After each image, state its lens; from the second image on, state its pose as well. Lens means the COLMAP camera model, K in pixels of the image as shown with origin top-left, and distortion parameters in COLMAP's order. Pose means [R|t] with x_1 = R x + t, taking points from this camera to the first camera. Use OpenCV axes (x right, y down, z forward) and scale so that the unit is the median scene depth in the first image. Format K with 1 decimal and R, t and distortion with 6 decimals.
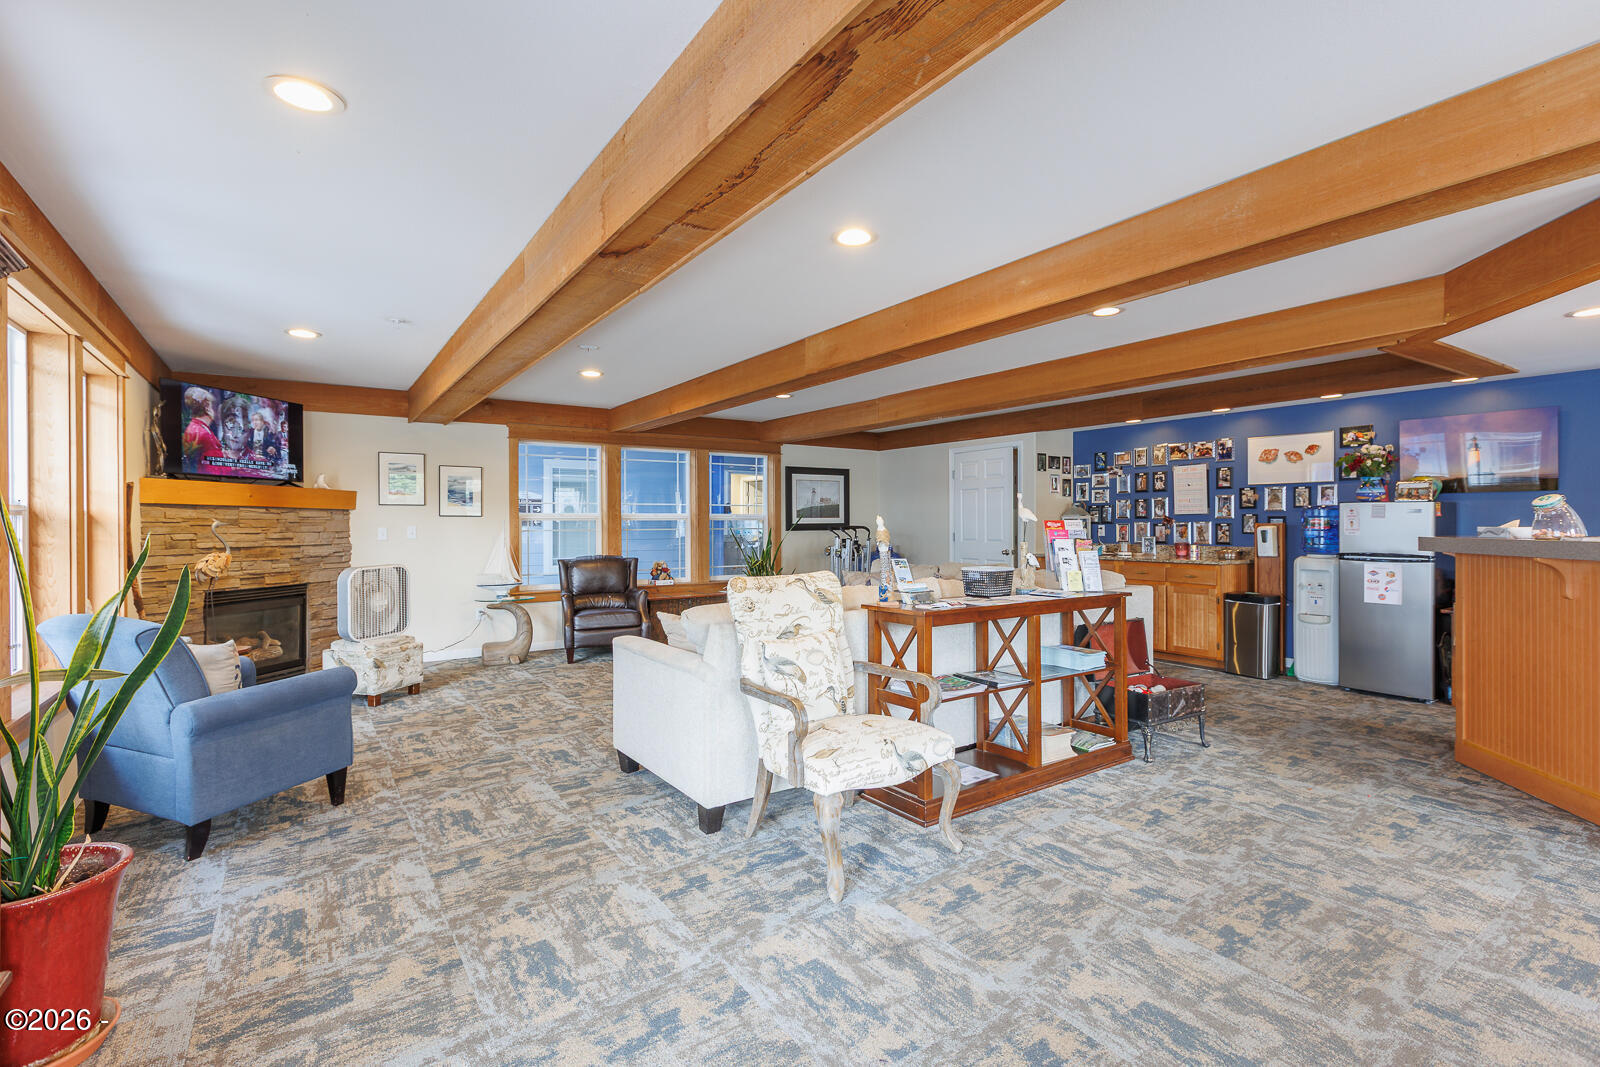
lens RADIAL K [[727.2, 0, 820.2], [0, 727.2, 525.2], [0, 0, 1]] dist [-0.000105, 0.000691]
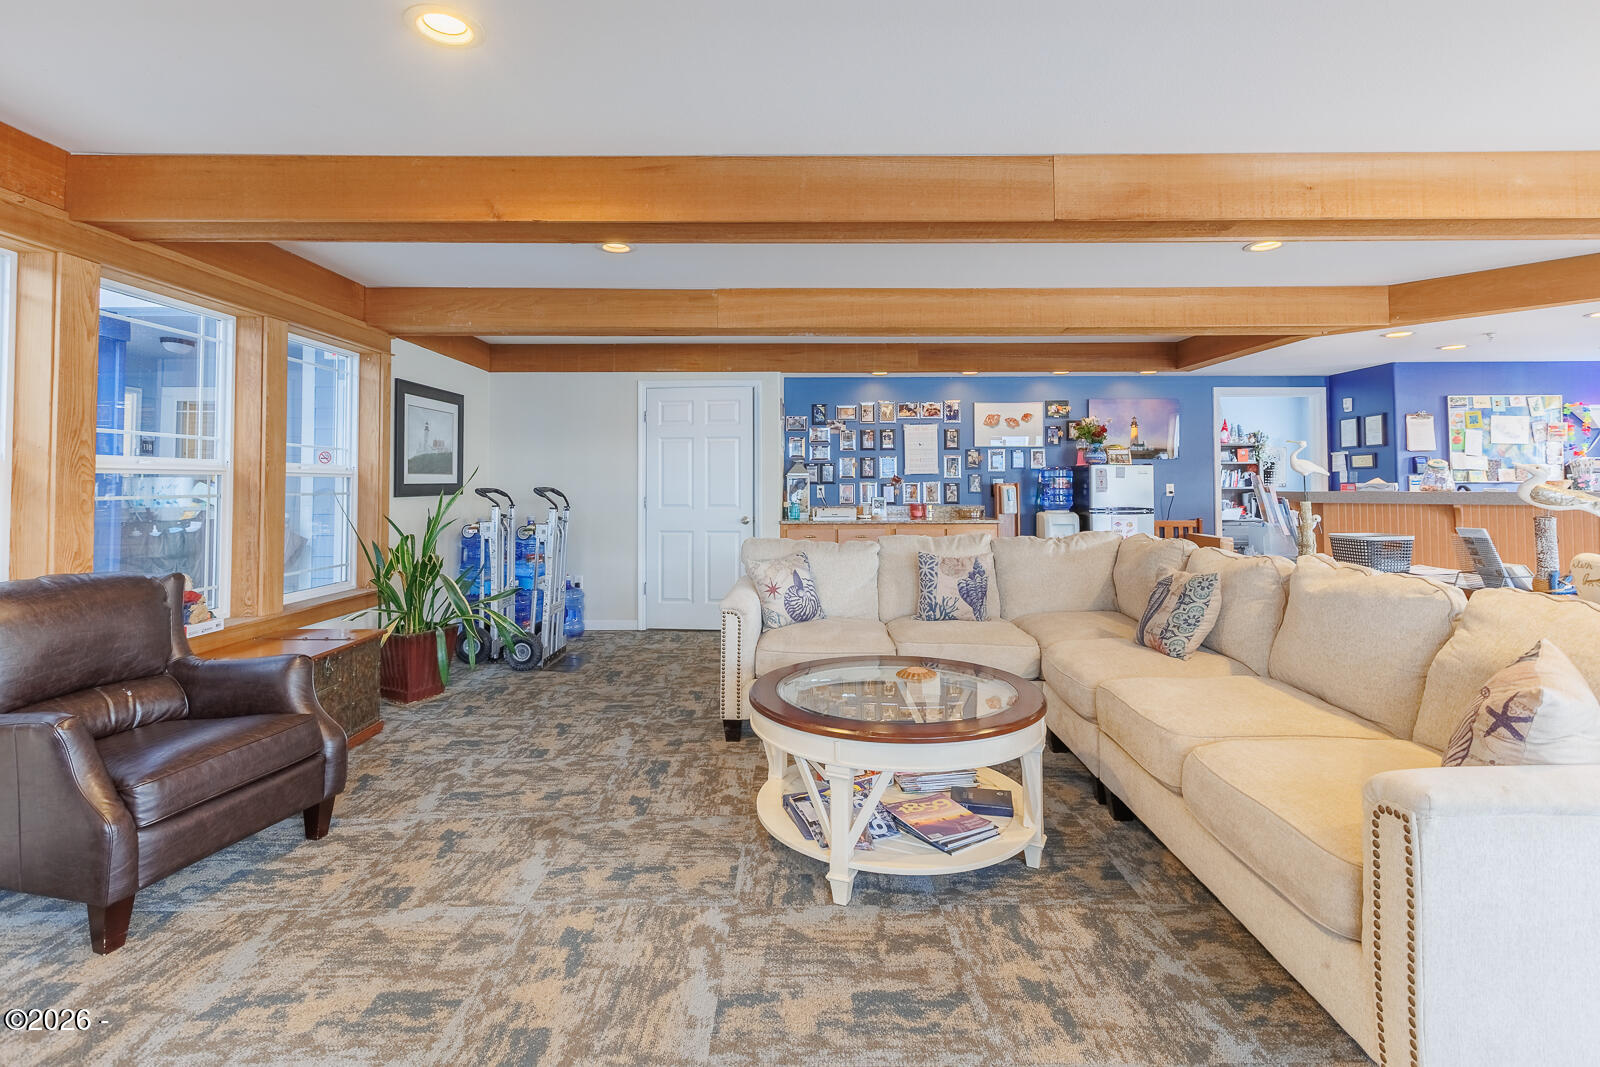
lens RADIAL K [[727.2, 0, 807.1], [0, 727.2, 480.6], [0, 0, 1]] dist [-0.000105, 0.000691]
pose [[0.580091, 0.002727, 0.814547, -0.379936], [0.003885, 0.999974, -0.006115, -0.000568], [-0.814542, 0.006712, 0.580065, 0.538060]]
